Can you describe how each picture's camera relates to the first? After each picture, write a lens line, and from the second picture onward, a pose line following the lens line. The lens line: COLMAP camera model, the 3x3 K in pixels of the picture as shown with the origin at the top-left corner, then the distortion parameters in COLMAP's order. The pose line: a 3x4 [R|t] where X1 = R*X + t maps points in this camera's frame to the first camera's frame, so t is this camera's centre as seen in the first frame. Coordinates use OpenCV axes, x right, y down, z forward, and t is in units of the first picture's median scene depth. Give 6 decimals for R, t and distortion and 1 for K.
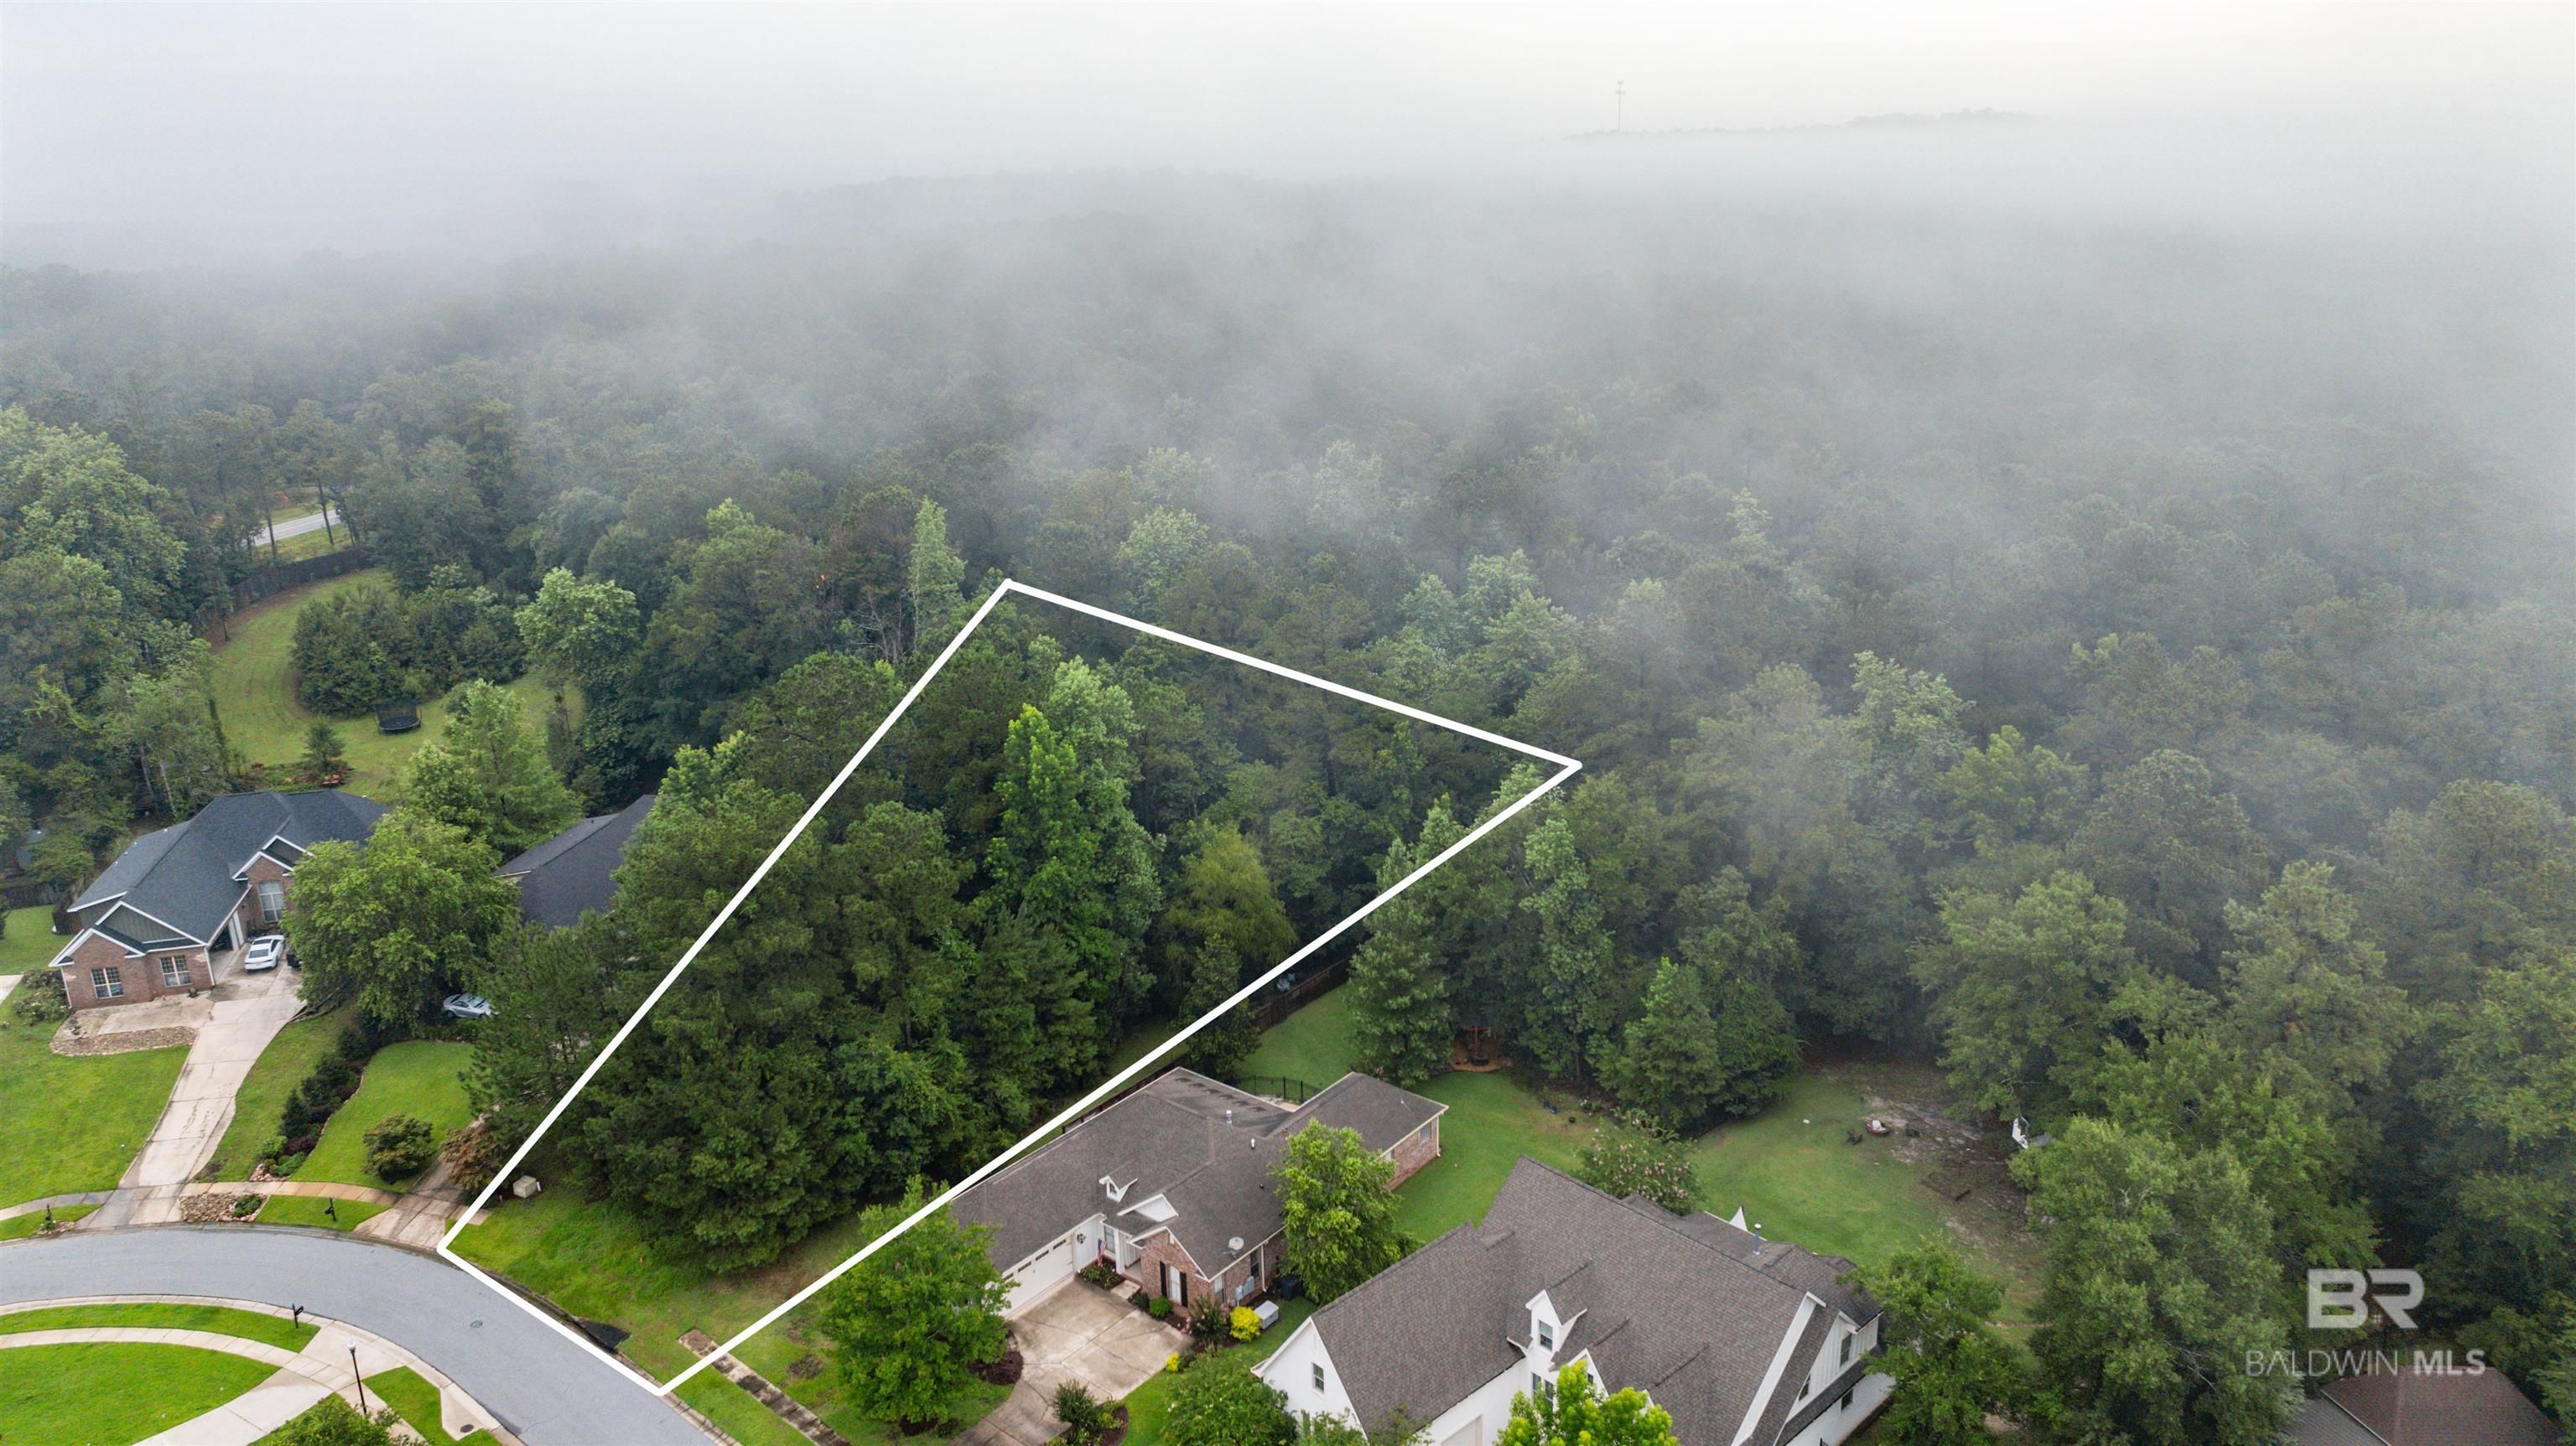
lens RADIAL K [[1800.8, 0, 1288.0], [0, 1800.8, 723.0], [0, 0, 1]] dist [-0.038847, 0.037045]
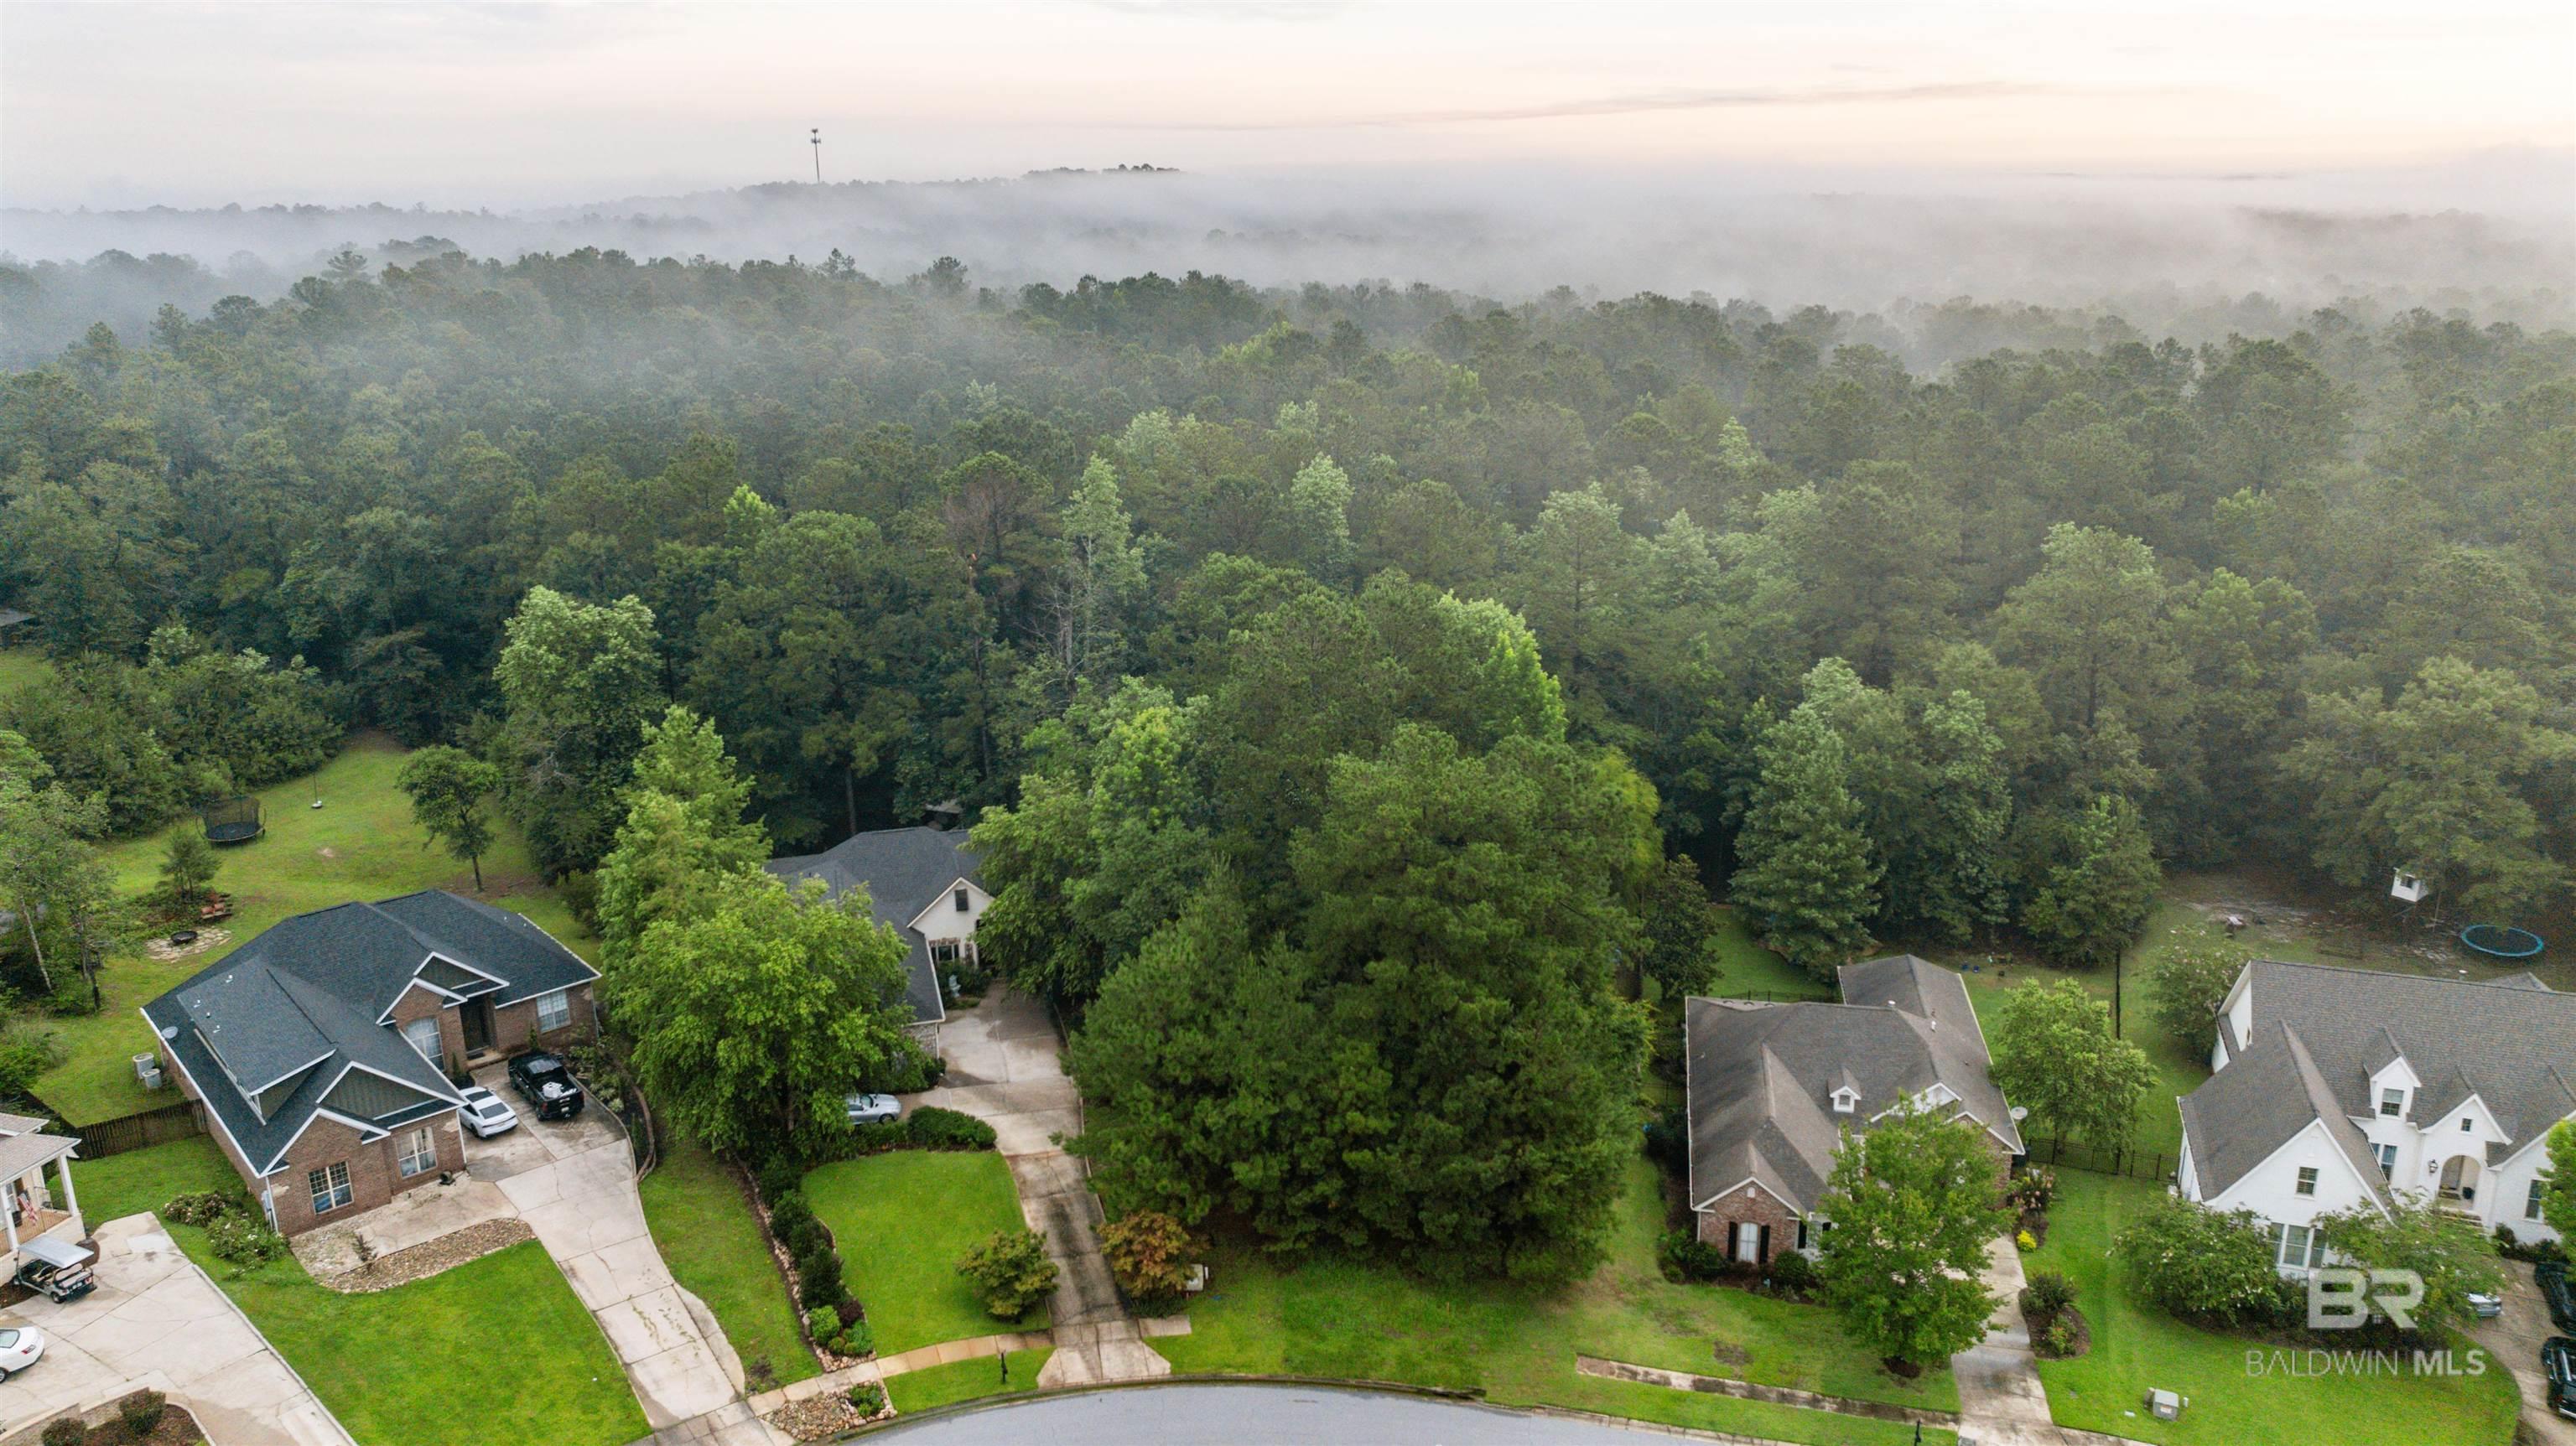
lens RADIAL K [[1800.8, 0, 1288.0], [0, 1800.8, 723.0], [0, 0, 1]] dist [-0.038847, 0.037045]
pose [[0.884776, -0.117616, 0.450929, -0.715810], [0.133978, 0.990974, -0.004406, 0.027334], [-0.446341, 0.064313, 0.892549, 0.263040]]
